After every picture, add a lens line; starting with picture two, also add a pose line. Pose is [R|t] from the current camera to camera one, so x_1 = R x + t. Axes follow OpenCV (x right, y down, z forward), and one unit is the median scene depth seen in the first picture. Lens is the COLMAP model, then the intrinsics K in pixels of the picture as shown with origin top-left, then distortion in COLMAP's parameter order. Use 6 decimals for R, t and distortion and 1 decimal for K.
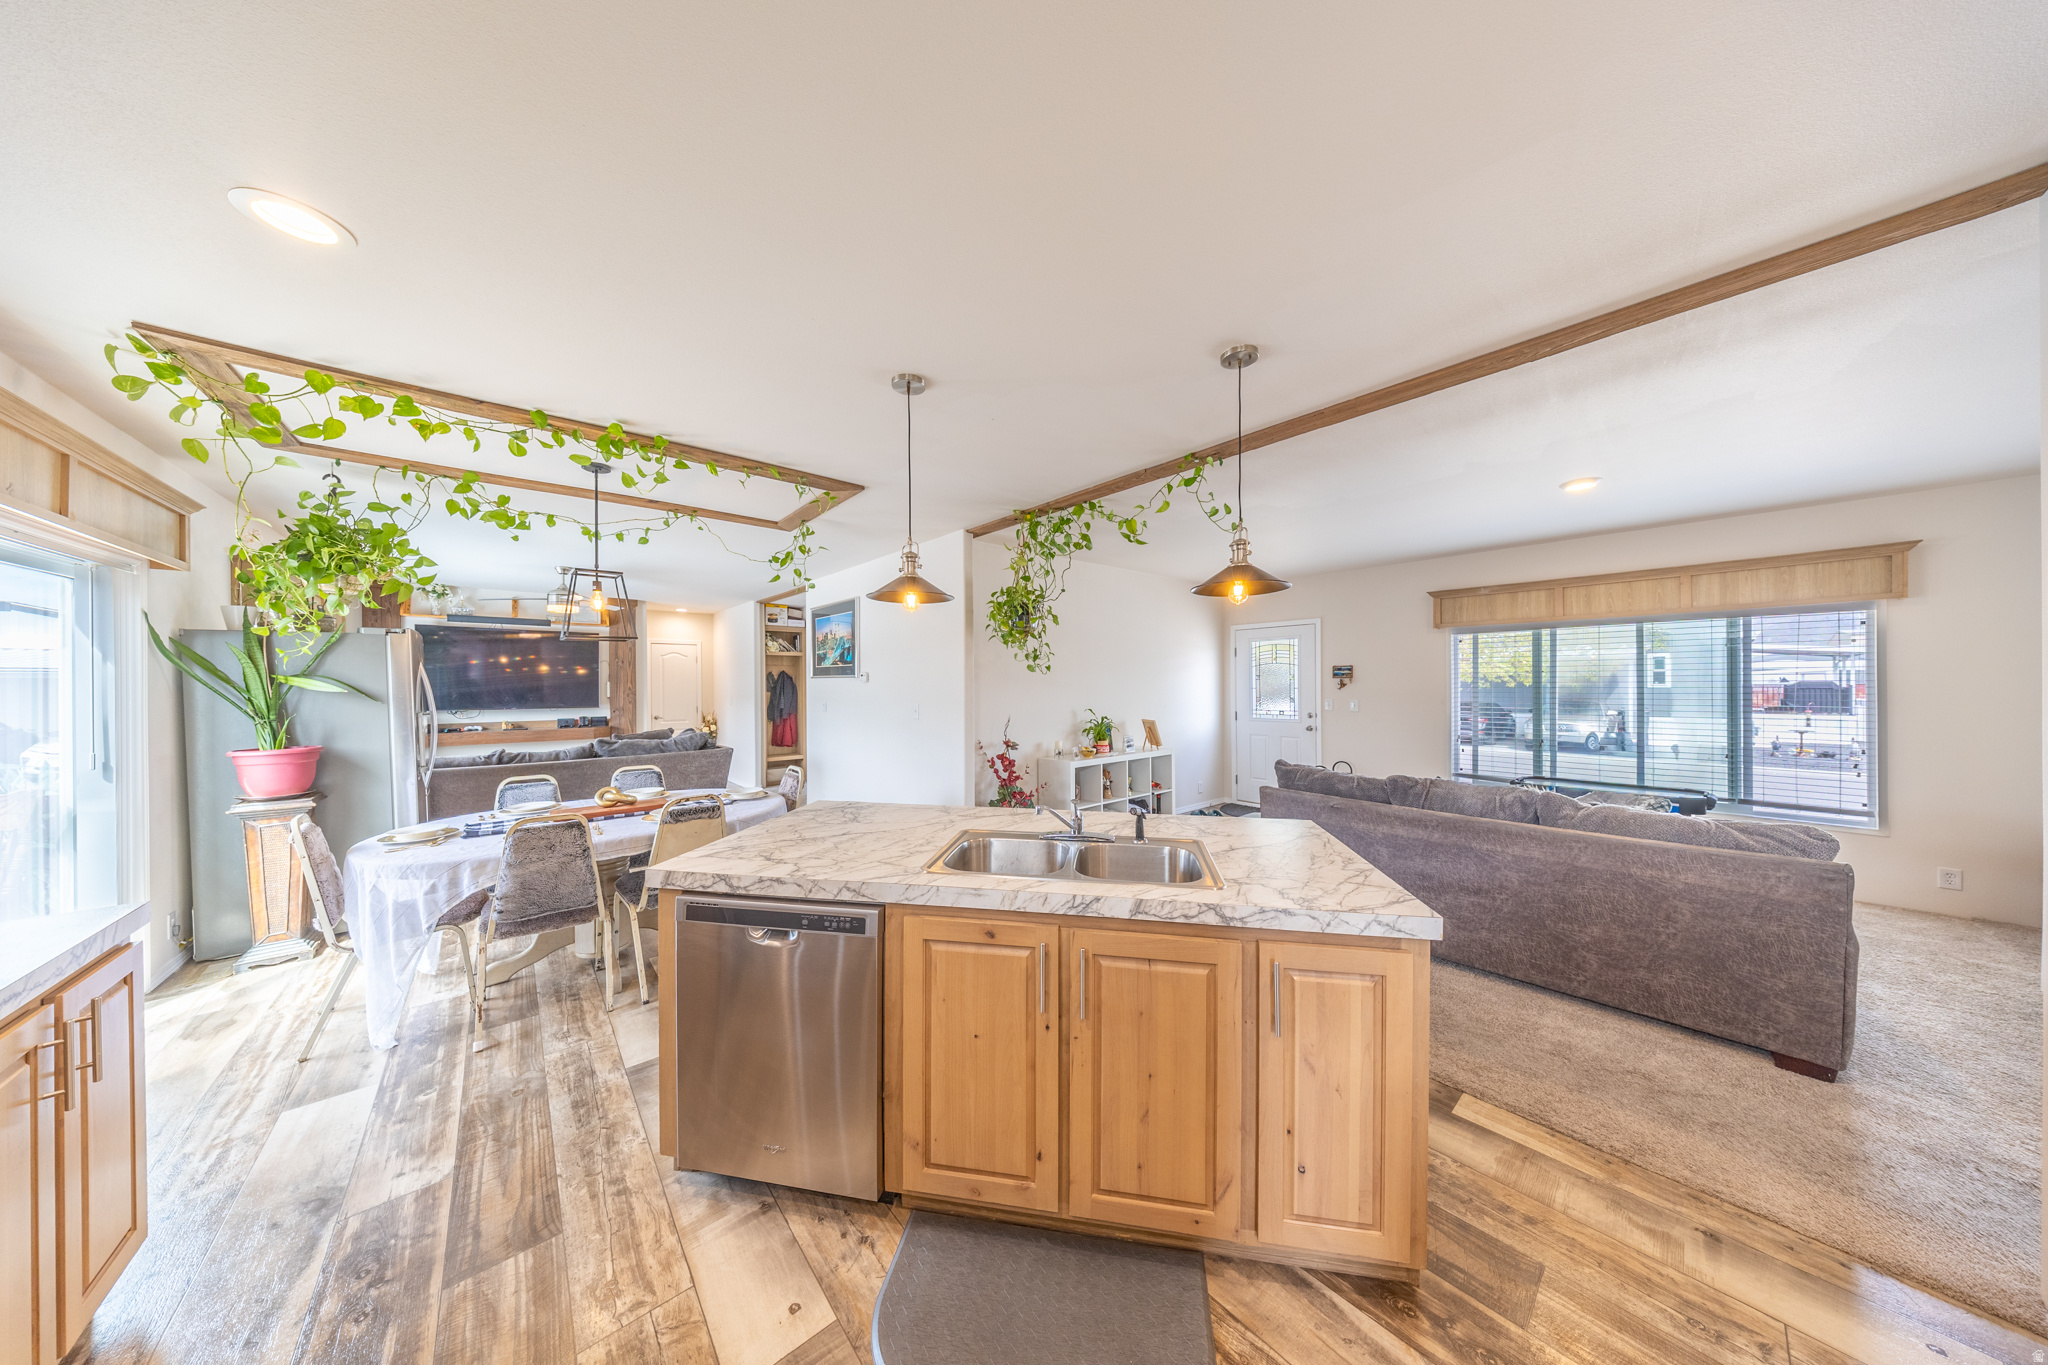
lens RADIAL K [[591.8, 0, 1025.3], [0, 591.8, 687.3], [0, 0, 1]] dist [-0.006763, 0.000948]
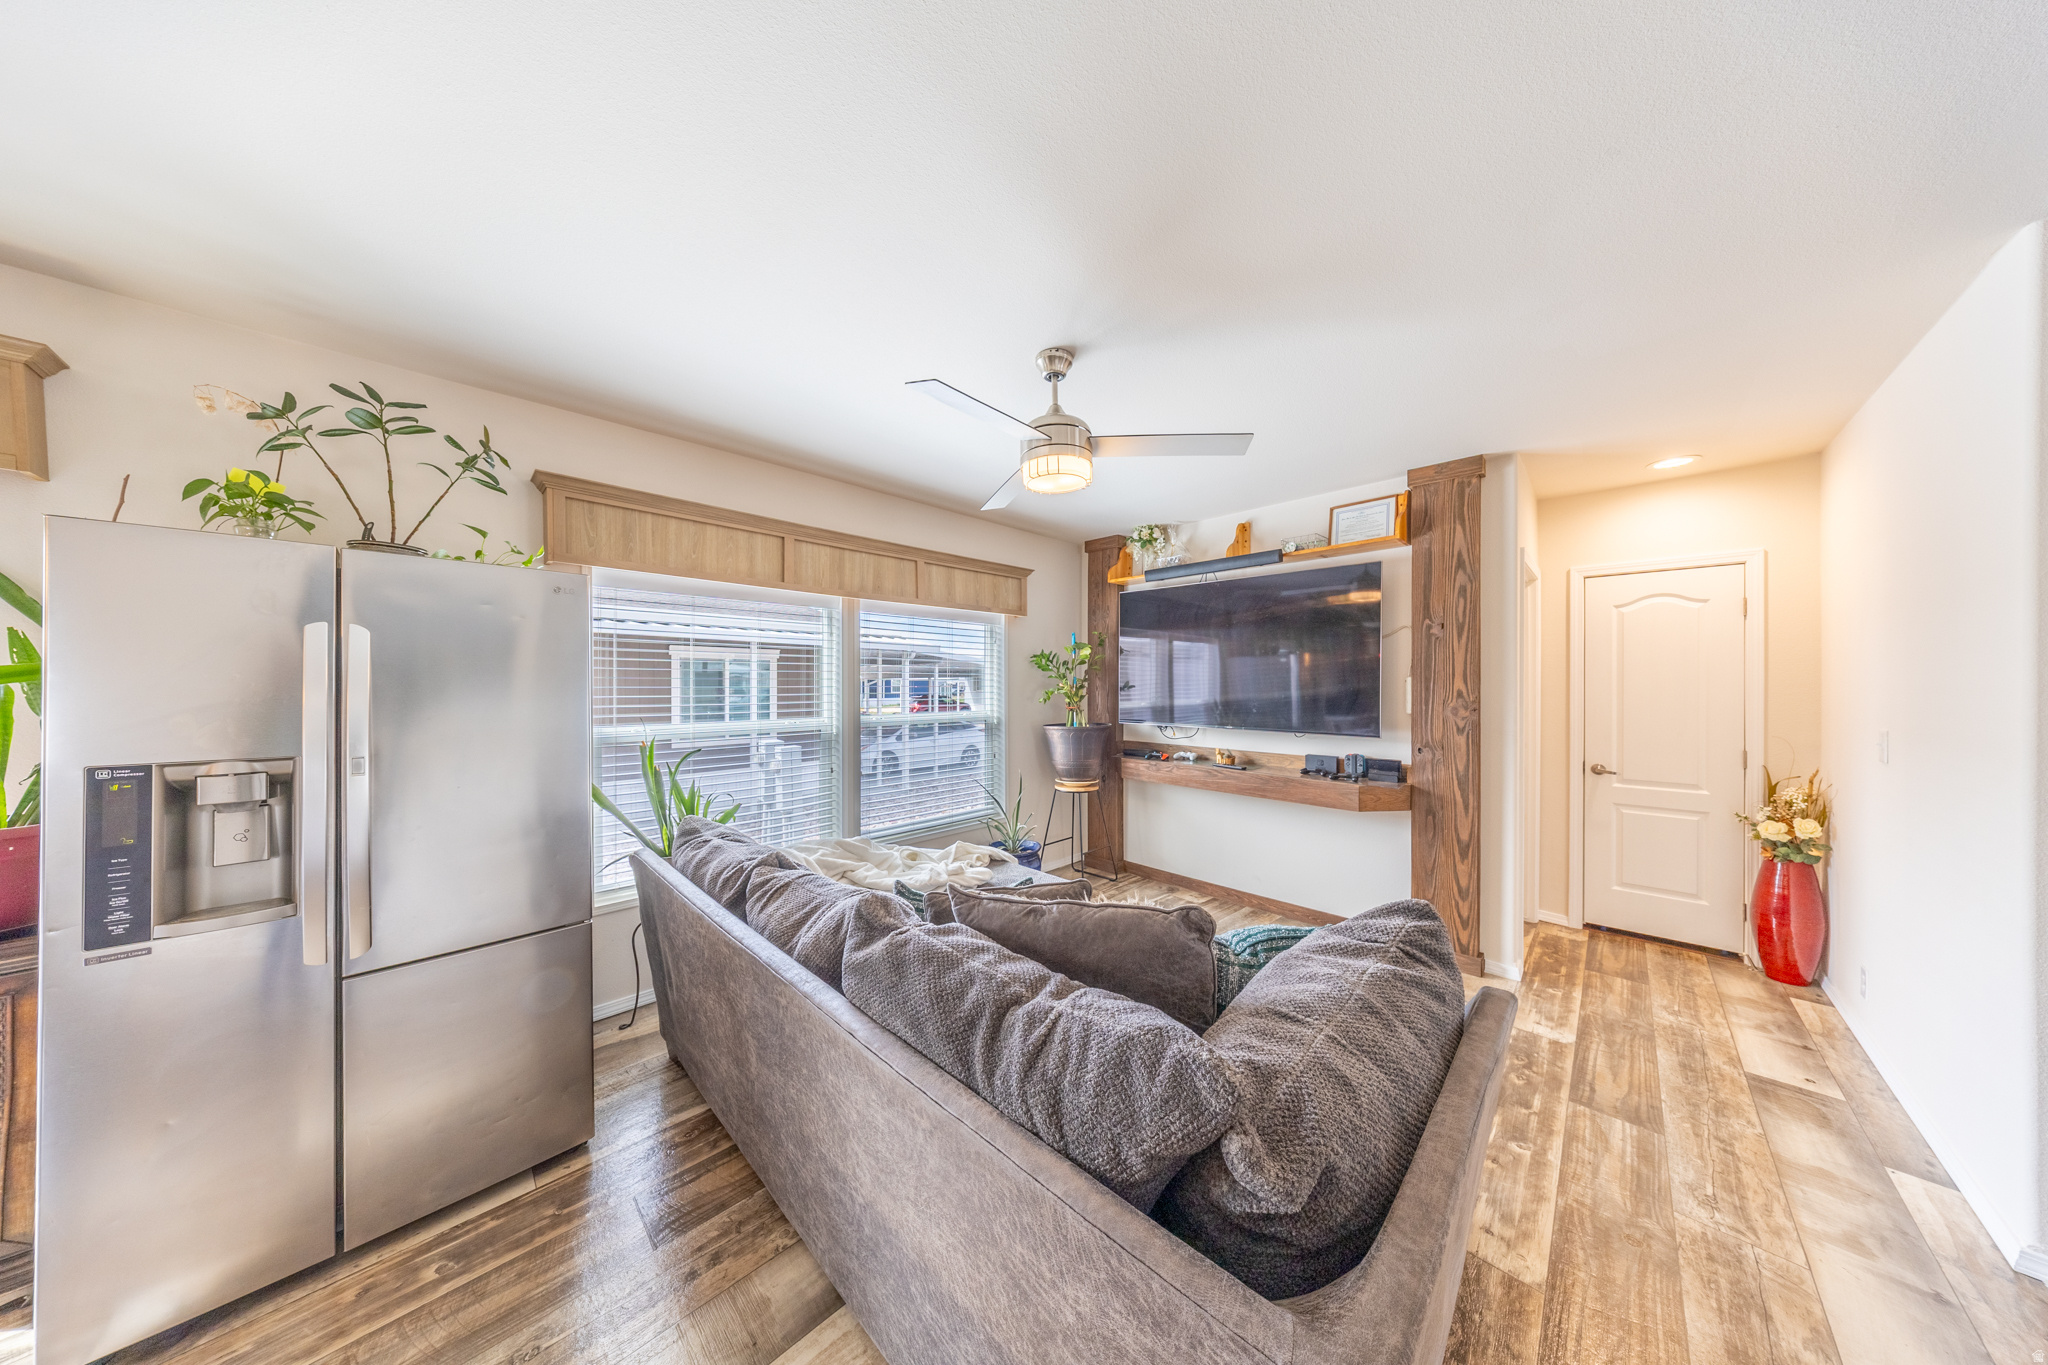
lens RADIAL K [[591.8, 0, 1017.9], [0, 591.8, 687.3], [0, 0, 1]] dist [-0.006763, 0.000948]
pose [[0.056543, 0.010593, -0.998344, -0.442872], [-0.005709, 0.999931, 0.010287, -0.005748], [0.998384, 0.005118, 0.056600, 1.009246]]
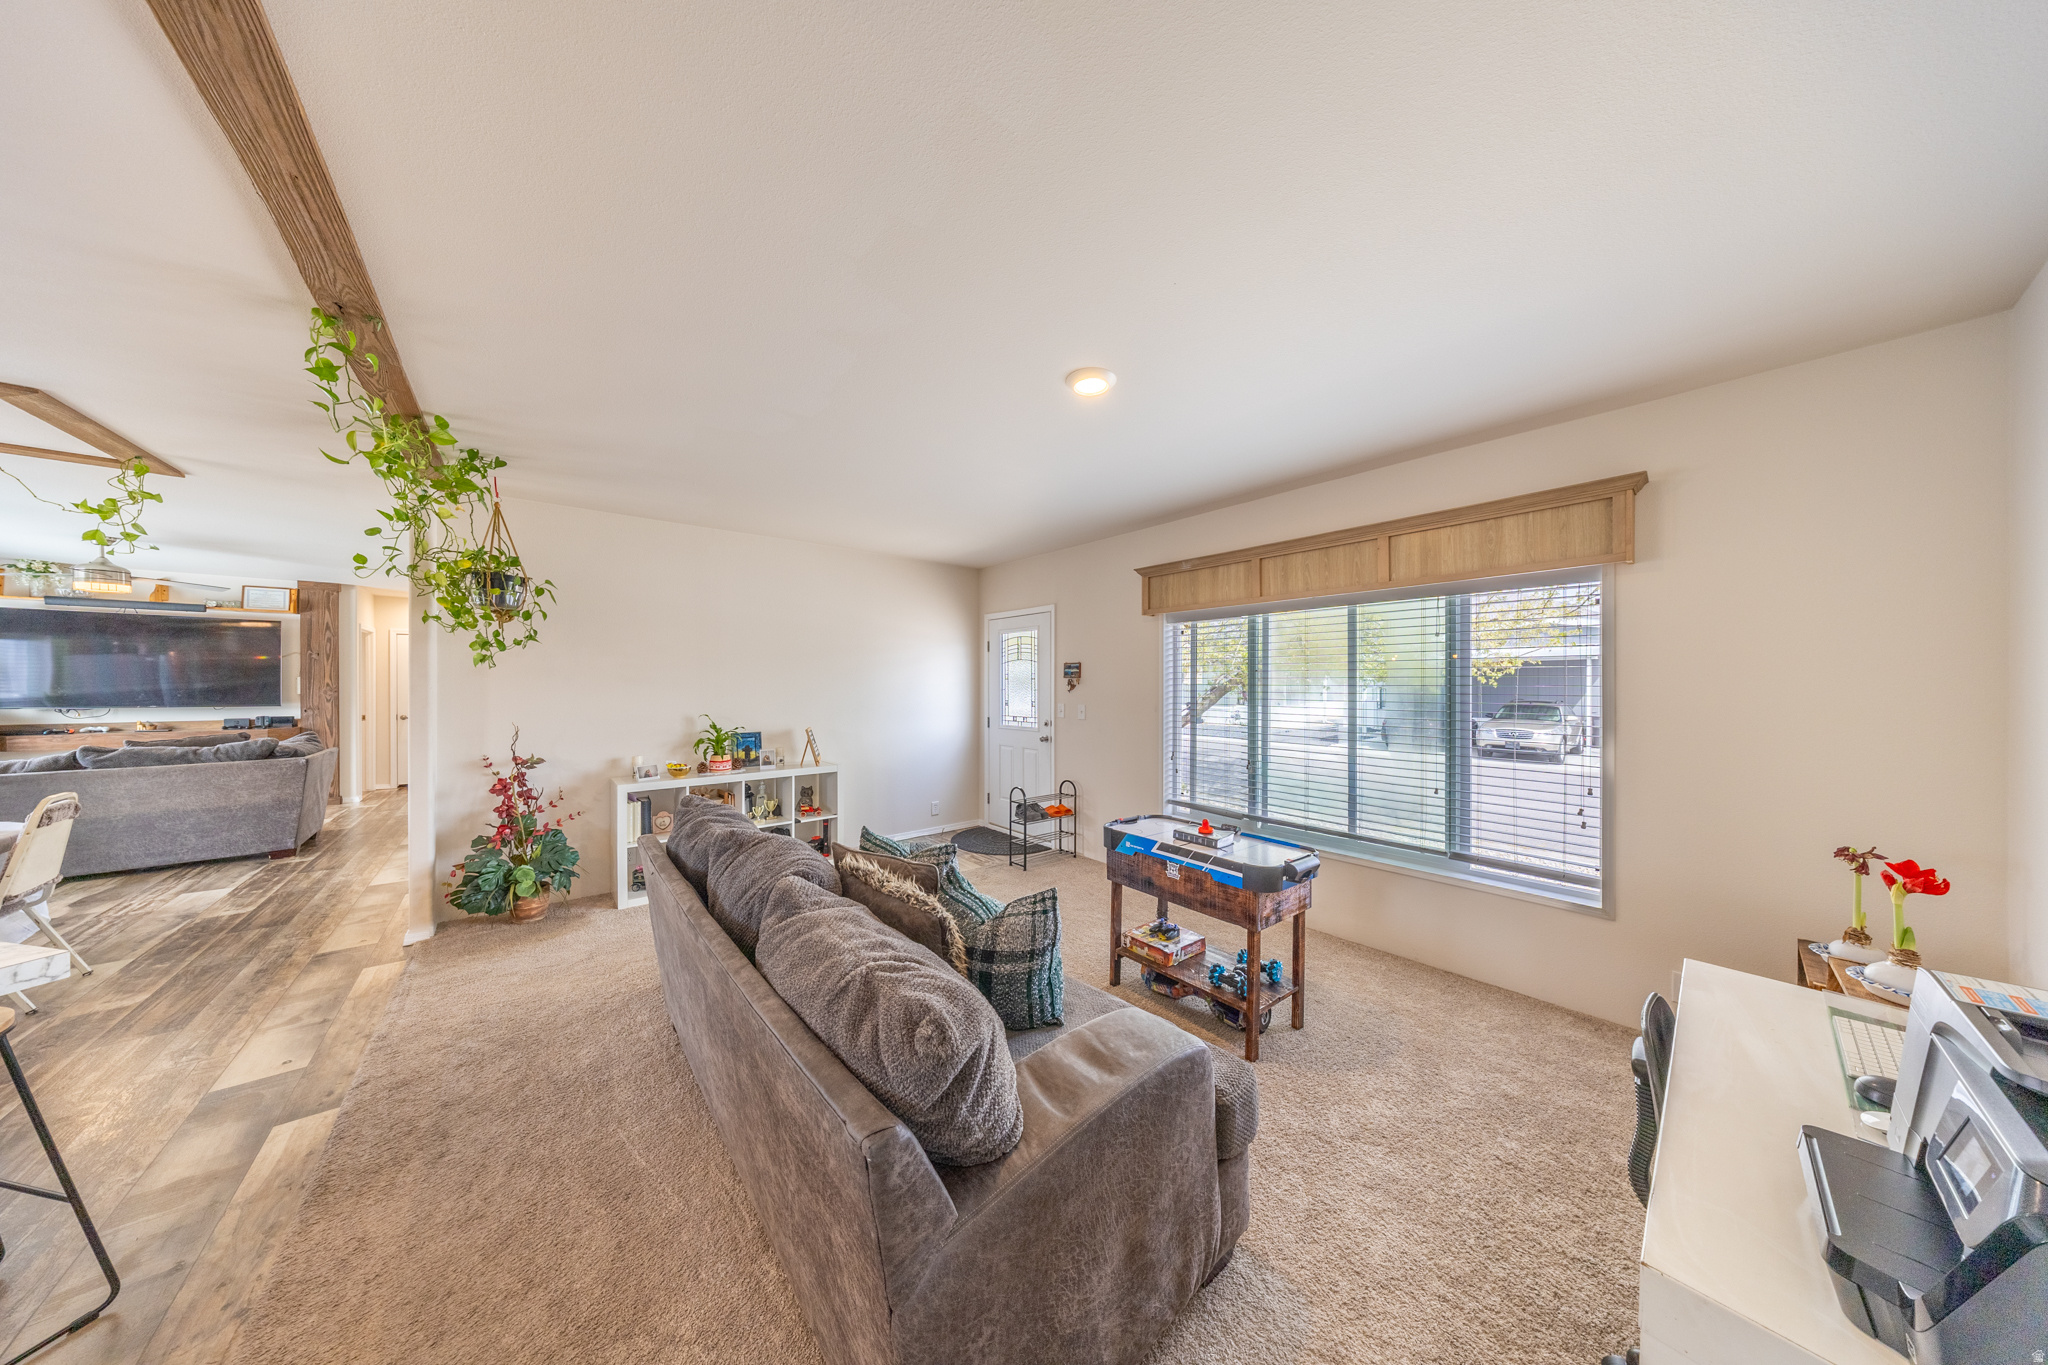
lens RADIAL K [[591.8, 0, 1023.5], [0, 591.8, 688.1], [0, 0, 1]] dist [-0.006763, 0.000948]
pose [[0.999789, 0.008096, -0.018876, 0.551776], [-0.008052, 0.999965, 0.002392, -0.003787], [0.018895, -0.002239, 0.999819, 0.216449]]
